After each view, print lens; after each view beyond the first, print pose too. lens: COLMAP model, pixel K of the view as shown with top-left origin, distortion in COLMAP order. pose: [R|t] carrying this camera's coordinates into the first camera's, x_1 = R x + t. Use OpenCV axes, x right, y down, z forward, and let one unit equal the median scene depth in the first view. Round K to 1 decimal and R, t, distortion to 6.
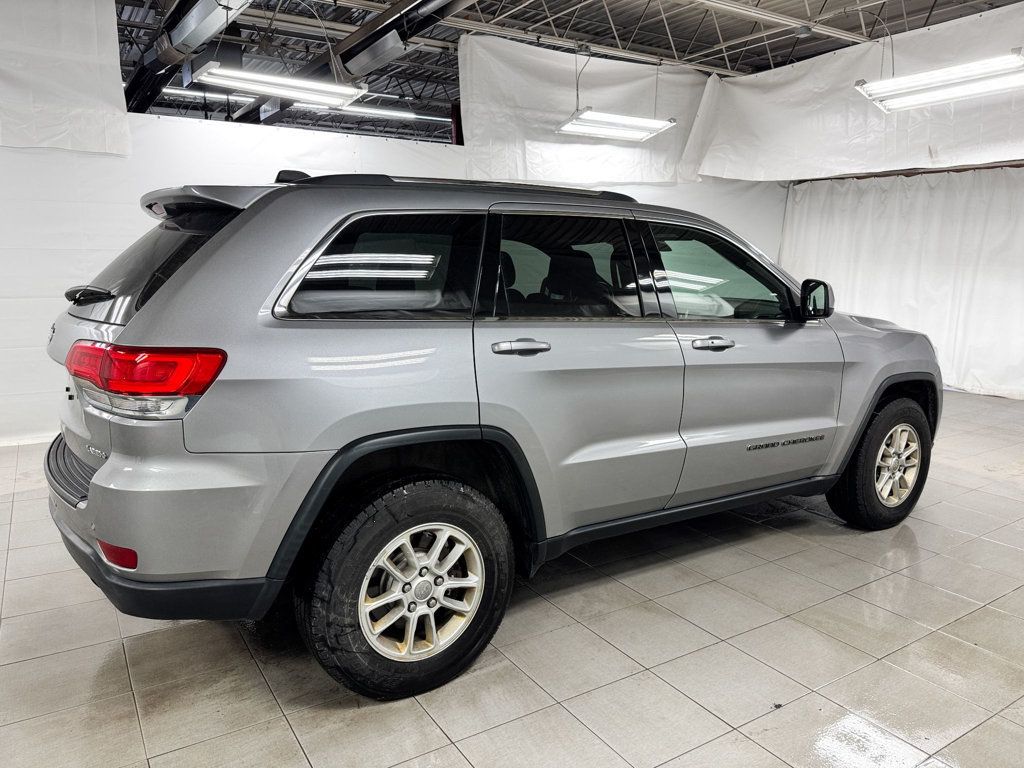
lens RADIAL K [[727.3, 0, 512.0], [0, 727.3, 384.0], [0, 0, 1]] dist [-0.002614, -0.003677]
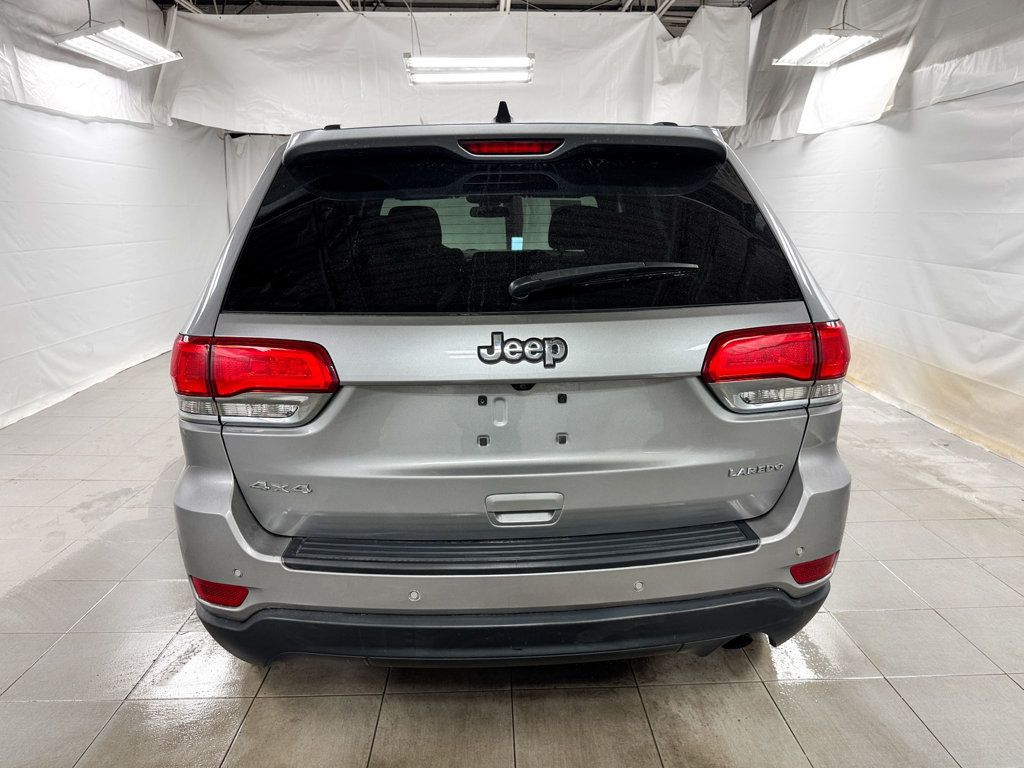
lens RADIAL K [[716.8, 0, 512.0], [0, 716.8, 384.0], [0, 0, 1]] dist [-0.003913, -0.001419]
pose [[0.504318, -0.207203, 0.838290, -0.379097], [0.152713, 0.976884, 0.149587, -0.043268], [-0.849907, 0.052578, 0.524303, 0.235146]]
